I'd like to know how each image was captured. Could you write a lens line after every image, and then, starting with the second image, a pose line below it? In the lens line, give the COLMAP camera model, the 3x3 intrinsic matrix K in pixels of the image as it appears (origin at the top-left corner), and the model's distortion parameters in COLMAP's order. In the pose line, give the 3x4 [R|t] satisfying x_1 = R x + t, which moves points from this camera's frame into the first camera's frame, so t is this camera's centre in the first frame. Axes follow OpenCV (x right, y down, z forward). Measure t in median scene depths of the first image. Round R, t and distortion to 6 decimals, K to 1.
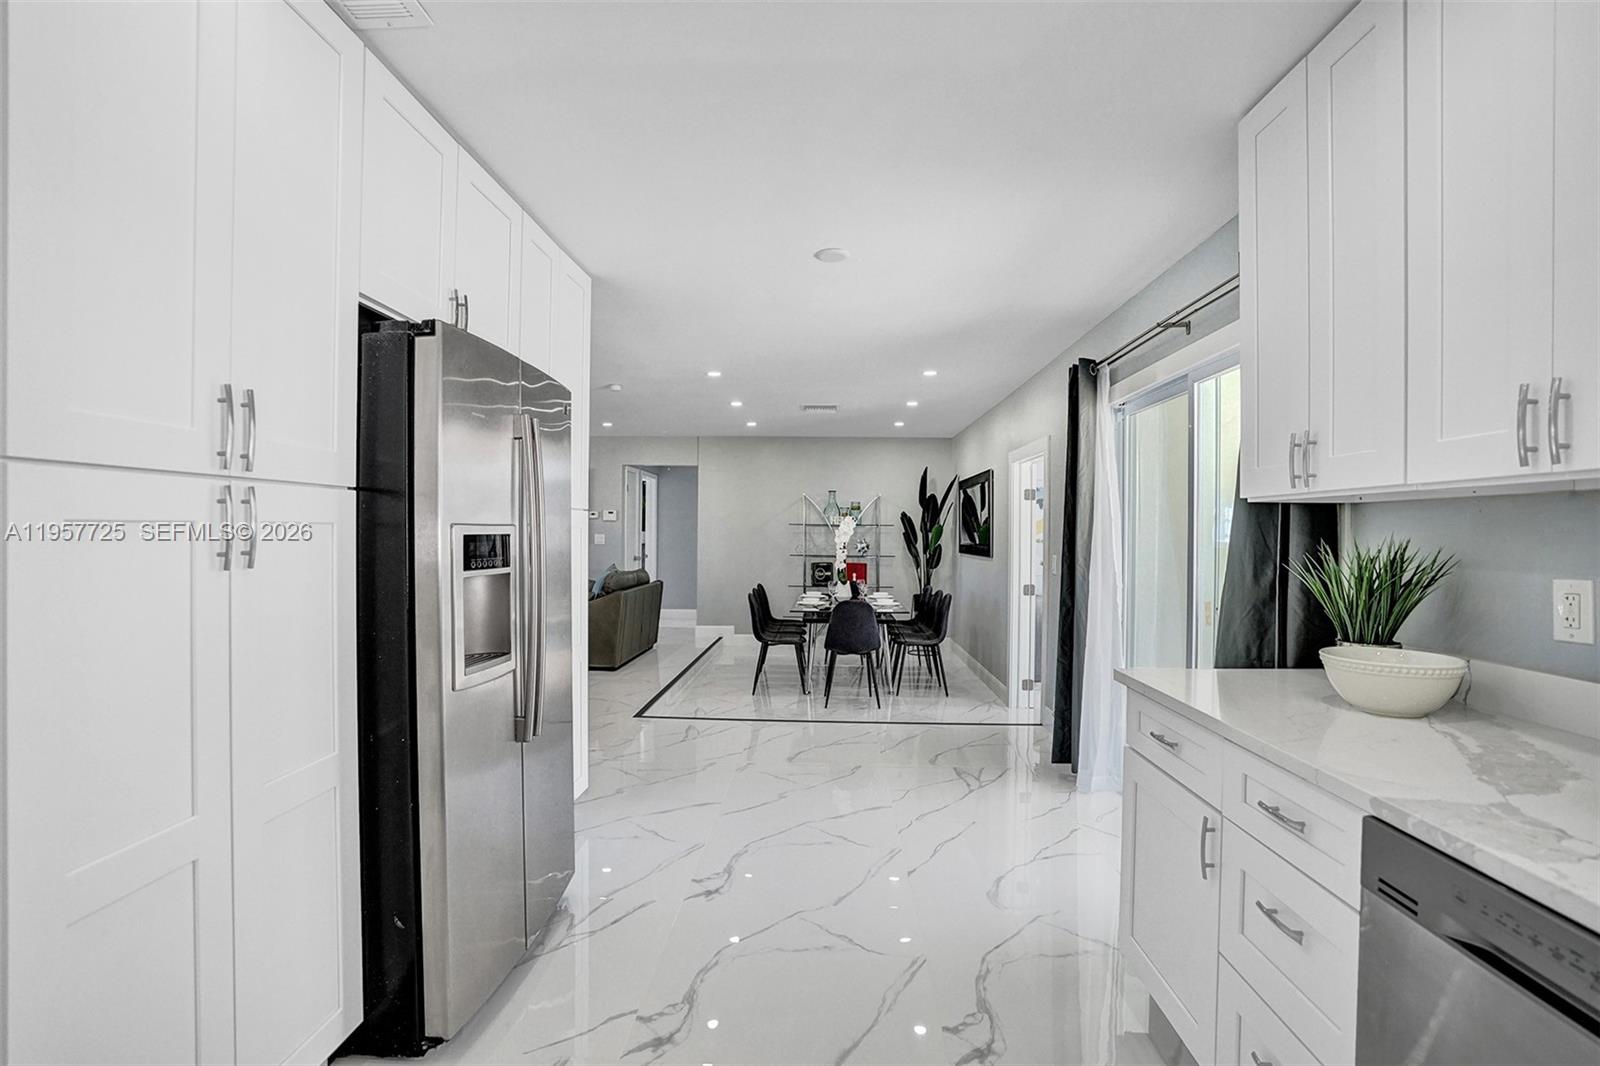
lens RADIAL K [[757.7, 0, 789.1], [0, 757.7, 546.2], [0, 0, 1]] dist [-0.060358, 0.019742]
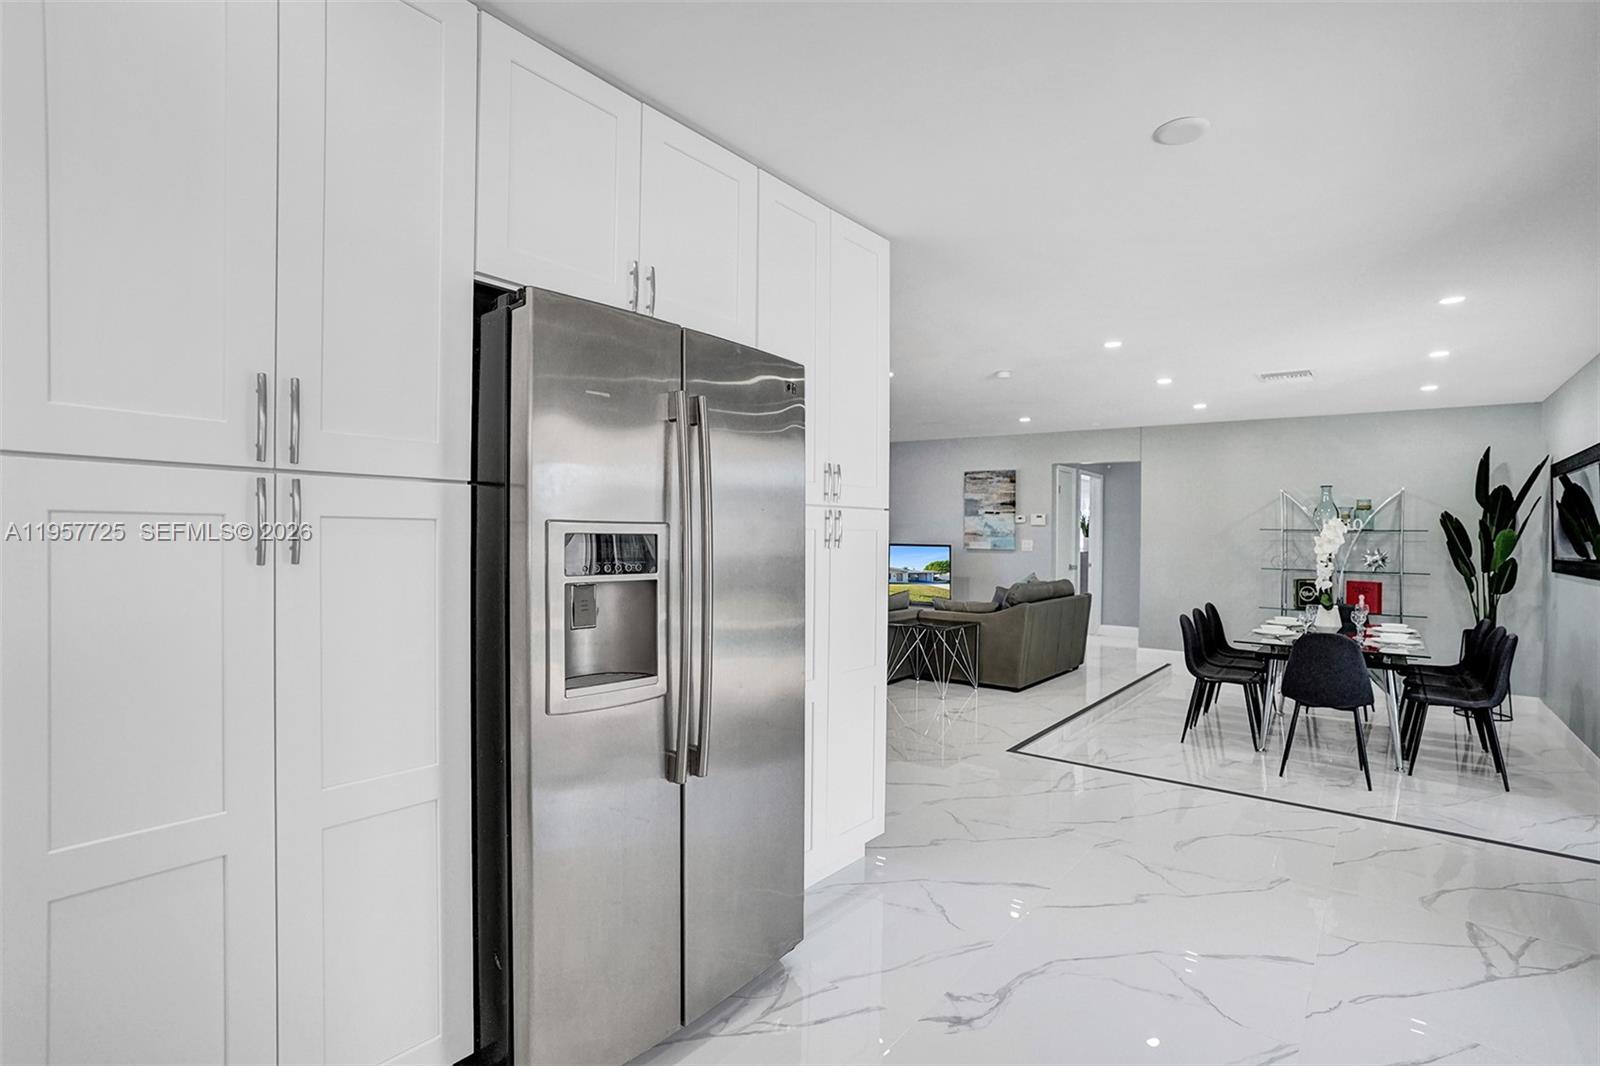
lens RADIAL K [[757.7, 0, 776.8], [0, 757.7, 530.0], [0, 0, 1]] dist [-0.060358, 0.019742]
pose [[0.808427, 0.001046, -0.588596, 0.051732], [-0.018600, 0.999544, -0.023771, -0.000394], [0.588303, 0.030164, 0.808078, 0.084628]]
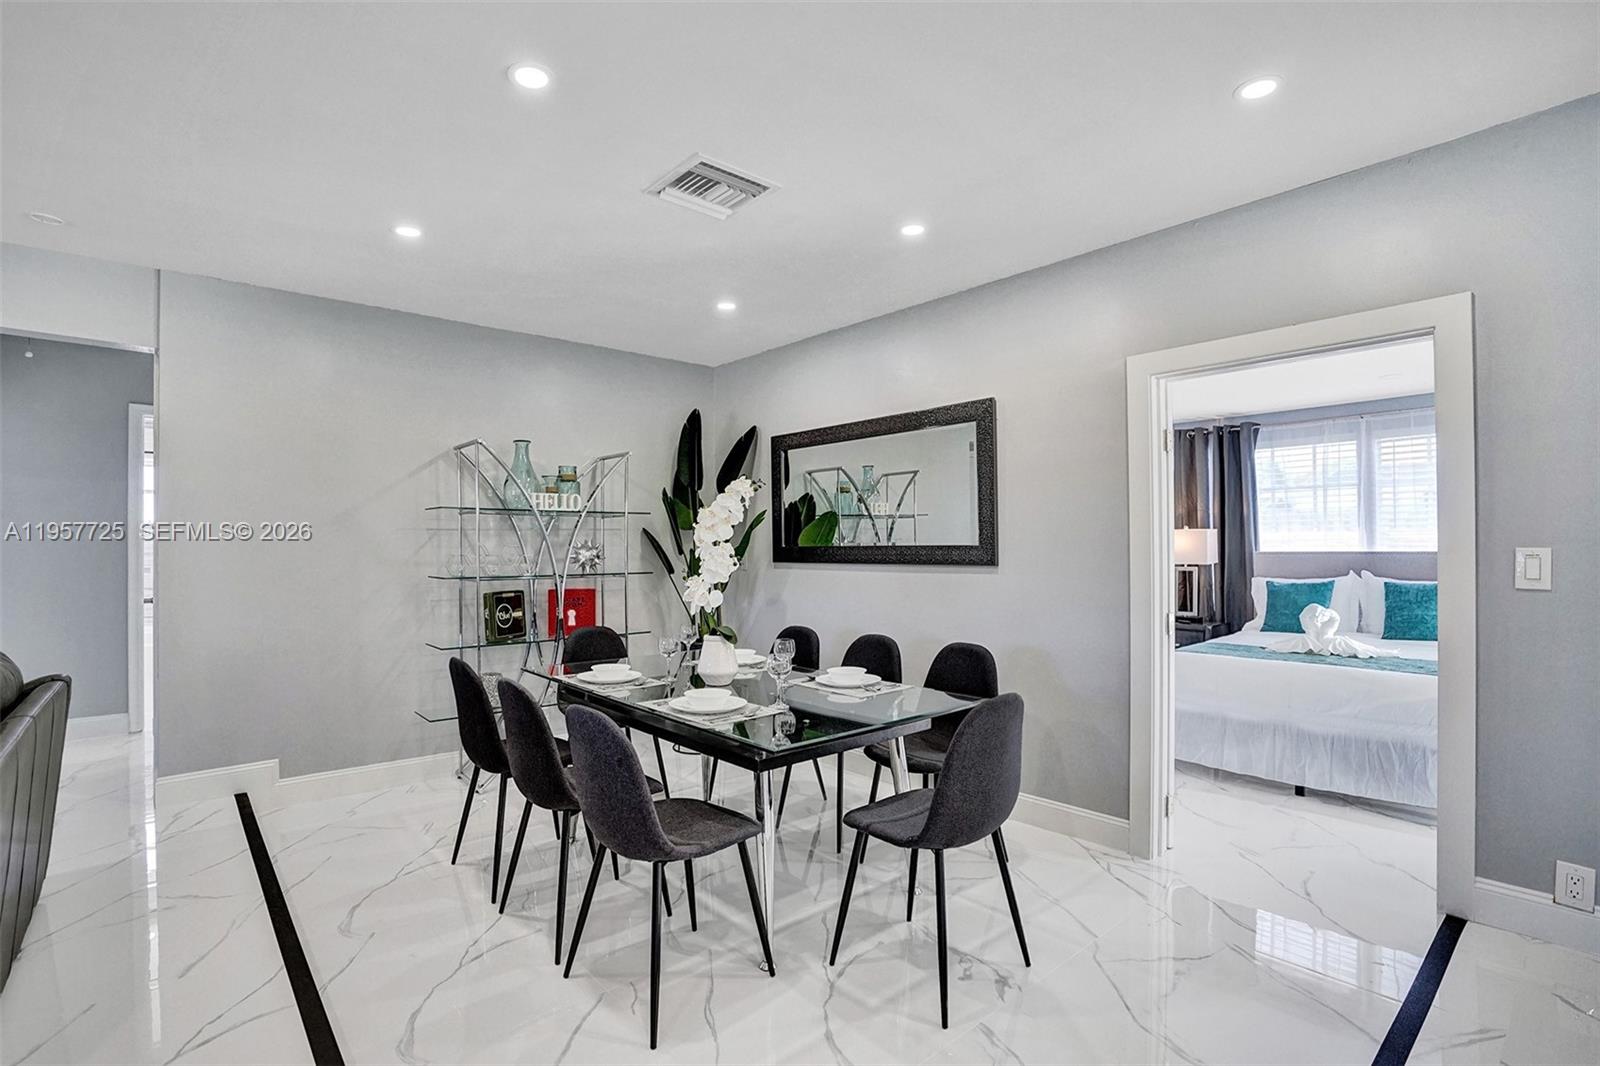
lens RADIAL K [[757.7, 0, 806.4], [0, 757.7, 535.9], [0, 0, 1]] dist [-0.060358, 0.019742]
pose [[0.708411, -0.000997, 0.705799, -0.168827], [0.029959, 0.999140, -0.028659, 0.007151], [-0.705164, 0.041447, 0.707832, 0.606732]]
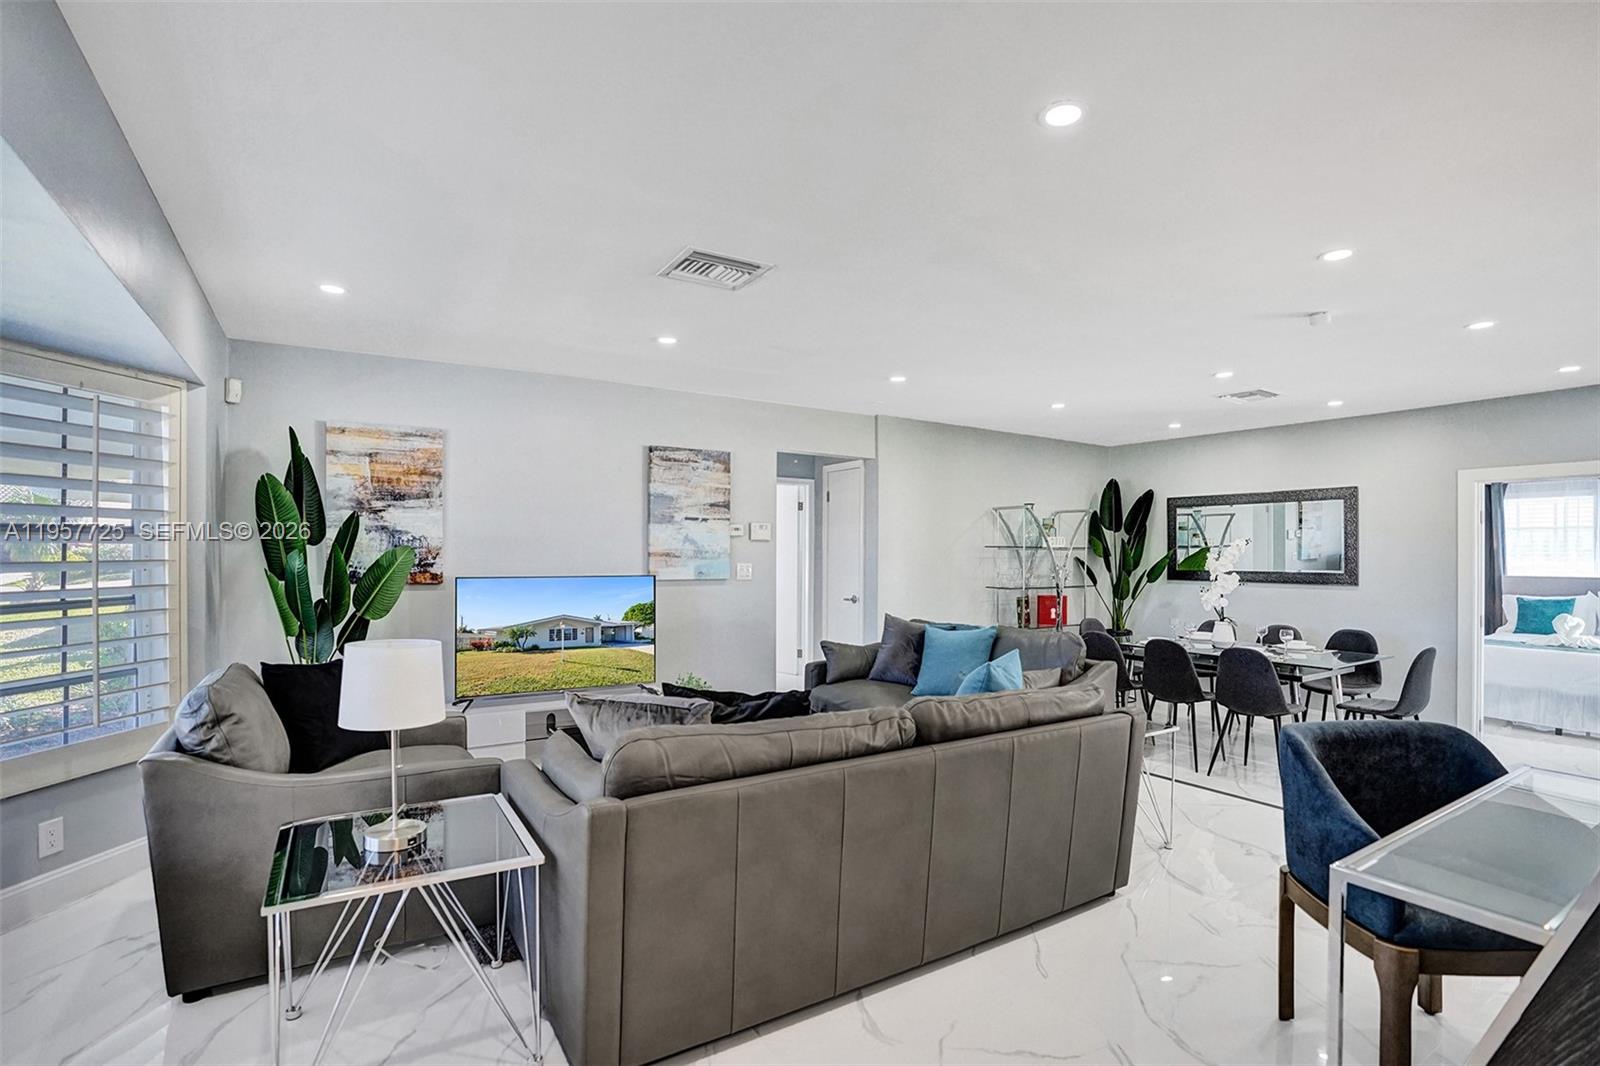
lens RADIAL K [[757.7, 0, 803.5], [0, 757.7, 542.6], [0, 0, 1]] dist [-0.060358, 0.019742]
pose [[0.813705, 0.004068, 0.581263, -0.654058], [0.017406, 0.999357, -0.031360, -0.014357], [-0.581017, 0.035635, 0.813111, 0.566282]]
